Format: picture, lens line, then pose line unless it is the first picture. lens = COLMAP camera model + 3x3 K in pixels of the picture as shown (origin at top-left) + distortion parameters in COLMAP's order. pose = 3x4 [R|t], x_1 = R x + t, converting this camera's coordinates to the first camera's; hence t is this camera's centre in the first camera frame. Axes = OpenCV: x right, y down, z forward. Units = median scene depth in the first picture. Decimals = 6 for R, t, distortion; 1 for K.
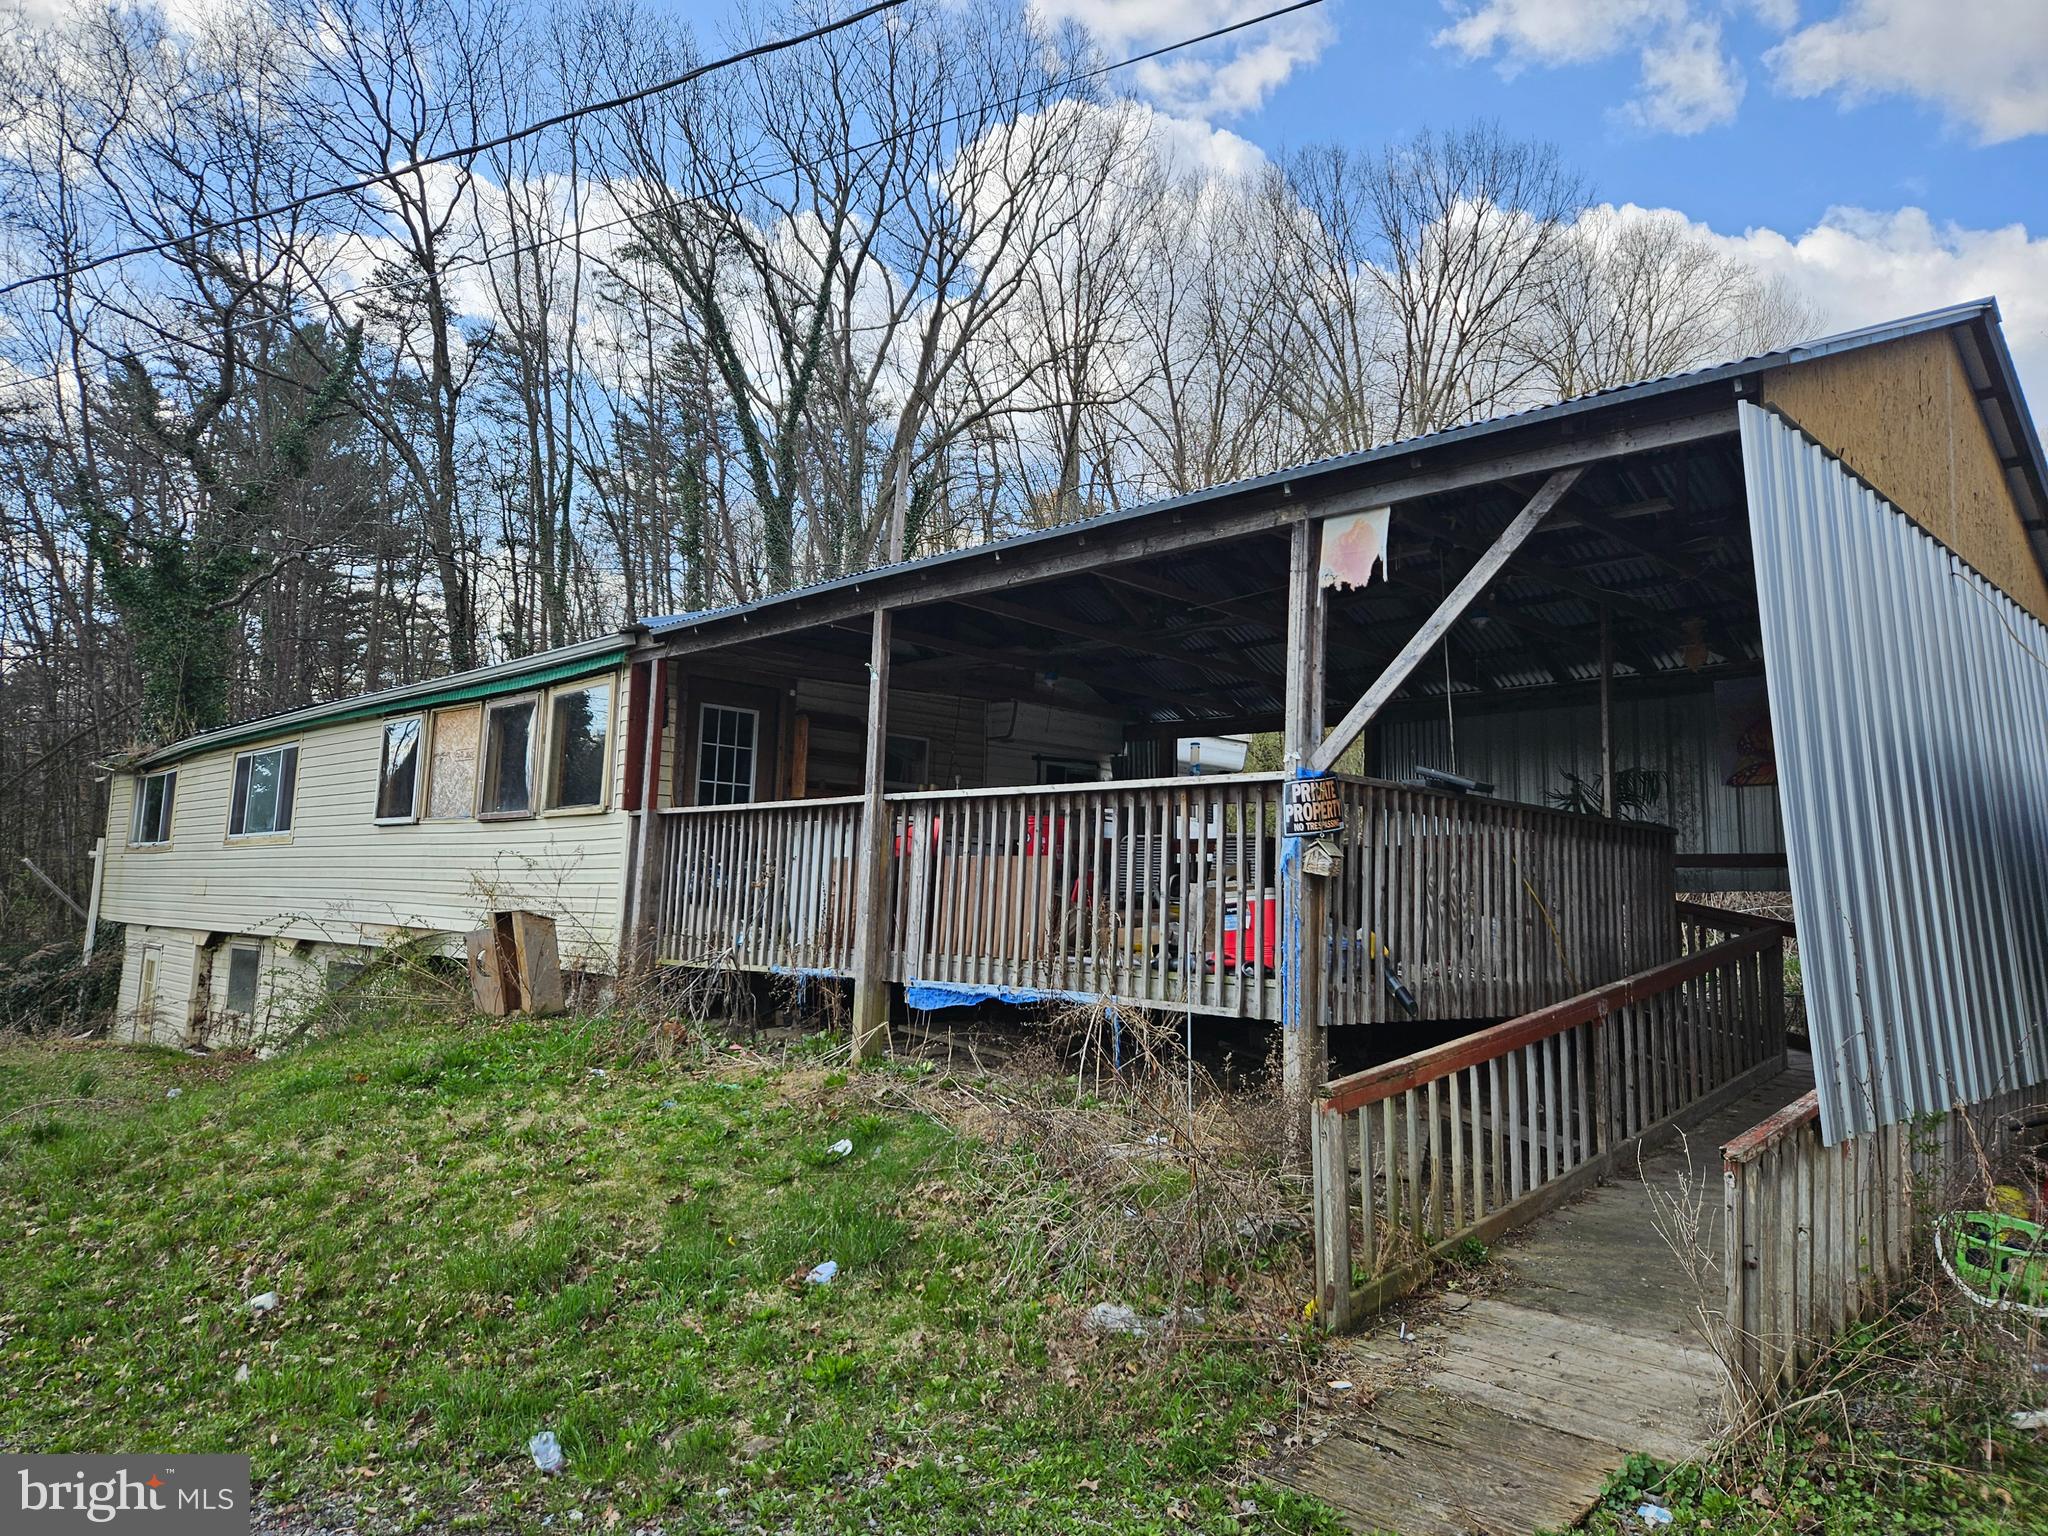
lens RADIAL K [[1349.7, 0, 1025.8], [0, 1349.7, 738.7], [0, 0, 1]] dist [0.065403, -0.051644]
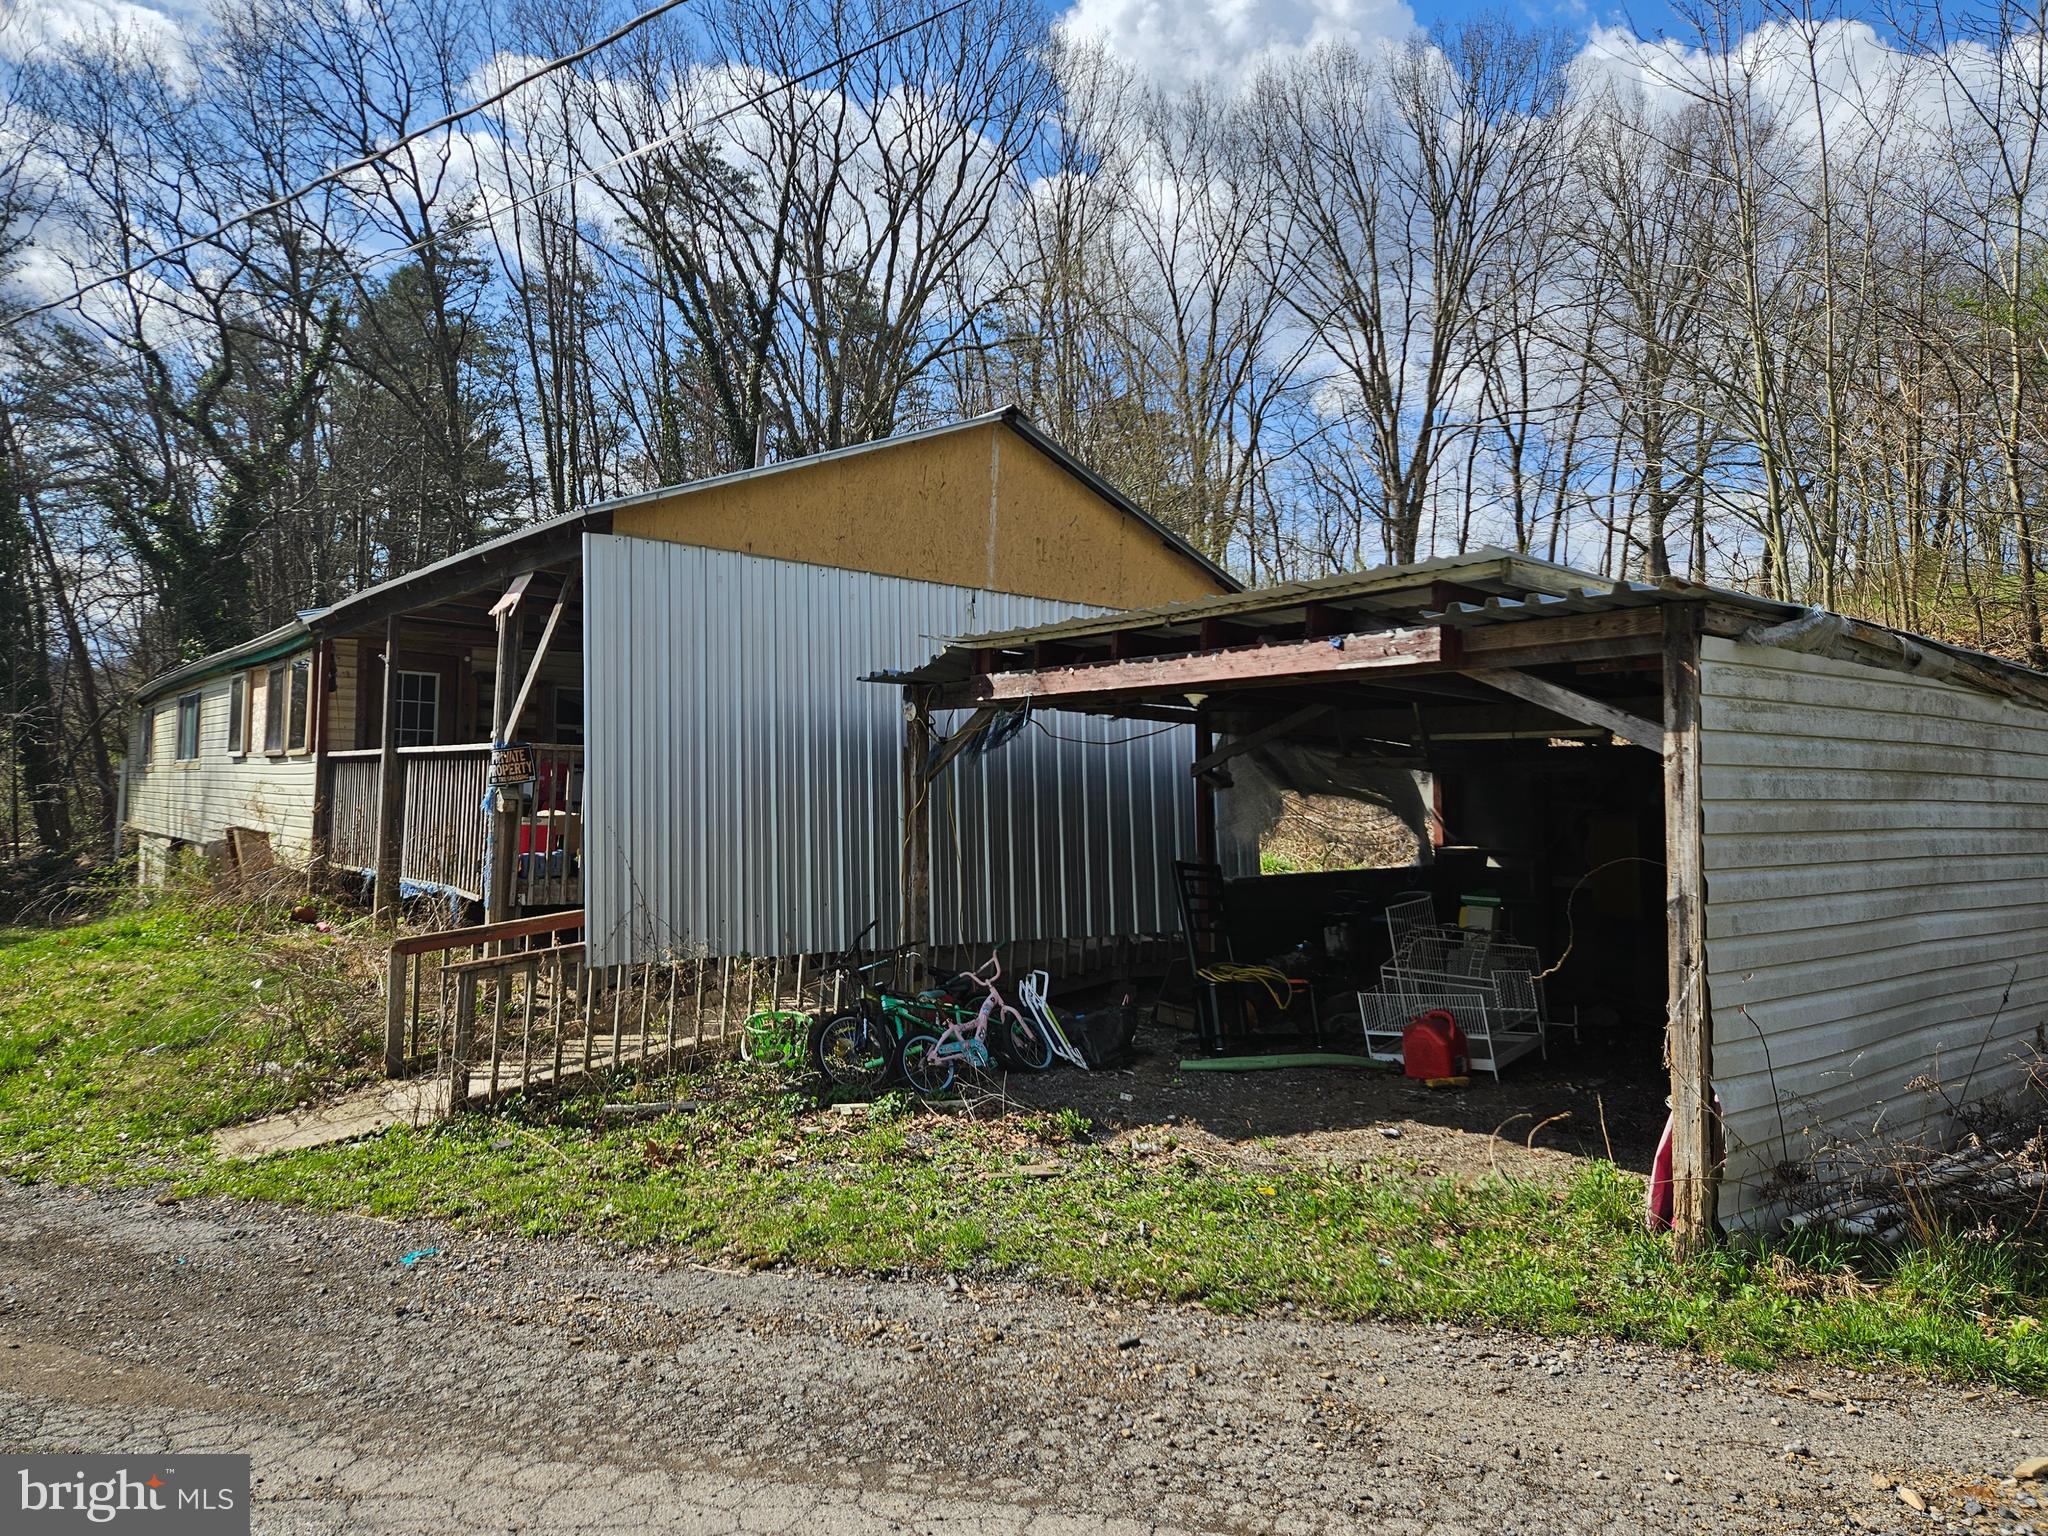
lens RADIAL K [[1349.9, 0, 1057.8], [0, 1349.9, 765.1], [0, 0, 1]] dist [0.044772, -0.001966]
pose [[0.995076, -0.004962, -0.098991, 0.888451], [0.014213, 0.995567, 0.092971, -0.078000], [0.098091, -0.093920, 0.990736, -0.430940]]
